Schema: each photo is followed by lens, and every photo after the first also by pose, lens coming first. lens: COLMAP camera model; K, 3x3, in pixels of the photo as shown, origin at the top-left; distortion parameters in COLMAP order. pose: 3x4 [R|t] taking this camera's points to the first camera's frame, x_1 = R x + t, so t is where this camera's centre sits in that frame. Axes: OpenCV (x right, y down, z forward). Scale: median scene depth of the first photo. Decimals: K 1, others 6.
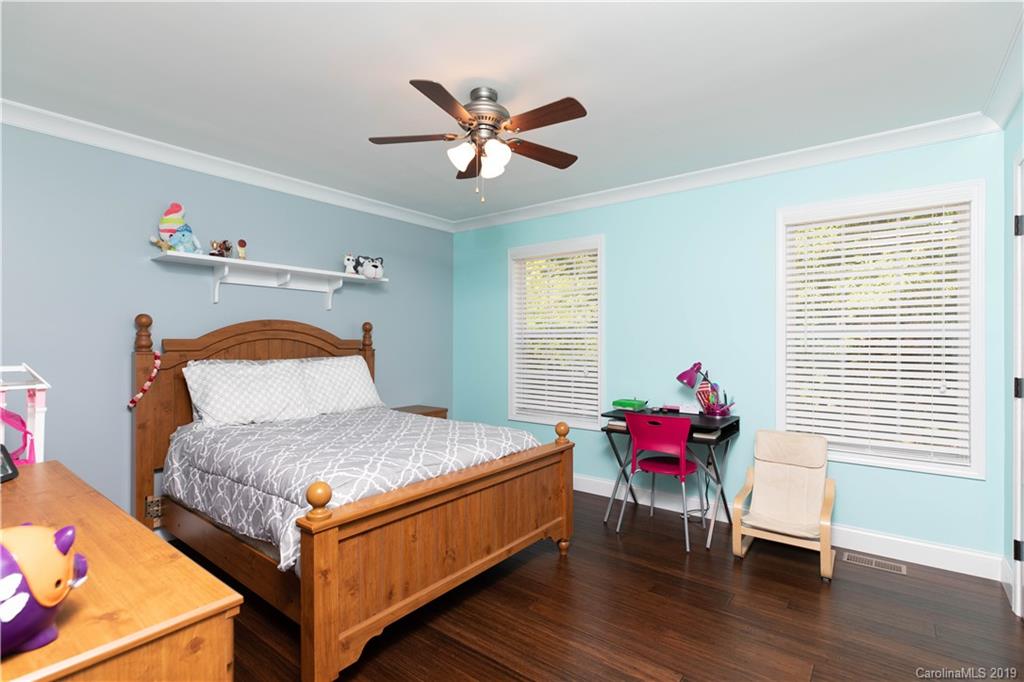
lens RADIAL K [[493.8, 0, 516.1], [0, 493.8, 340.1], [0, 0, 1]] dist [-0.003858, -0.000283]
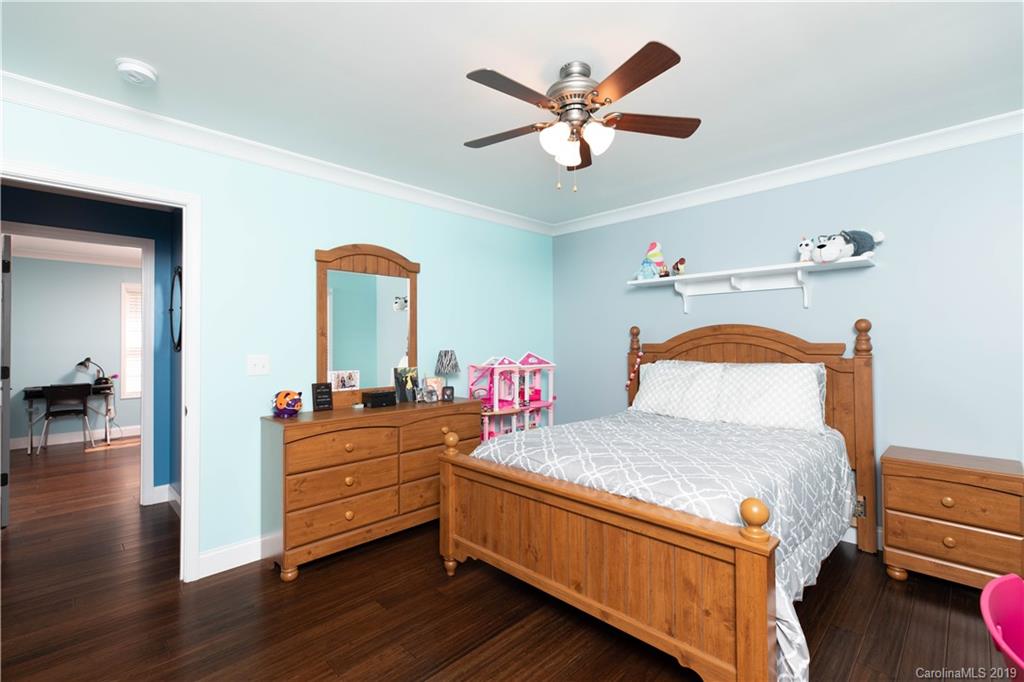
lens RADIAL K [[470.9, 0, 511.3], [0, 470.9, 338.9], [0, 0, 1]] dist [-0.018715, -0.000253]
pose [[-0.154389, -0.013108, -0.987923, 0.688984], [0.001752, 0.999907, -0.013541, 0.002148], [0.988009, -0.003822, -0.154351, 0.898377]]
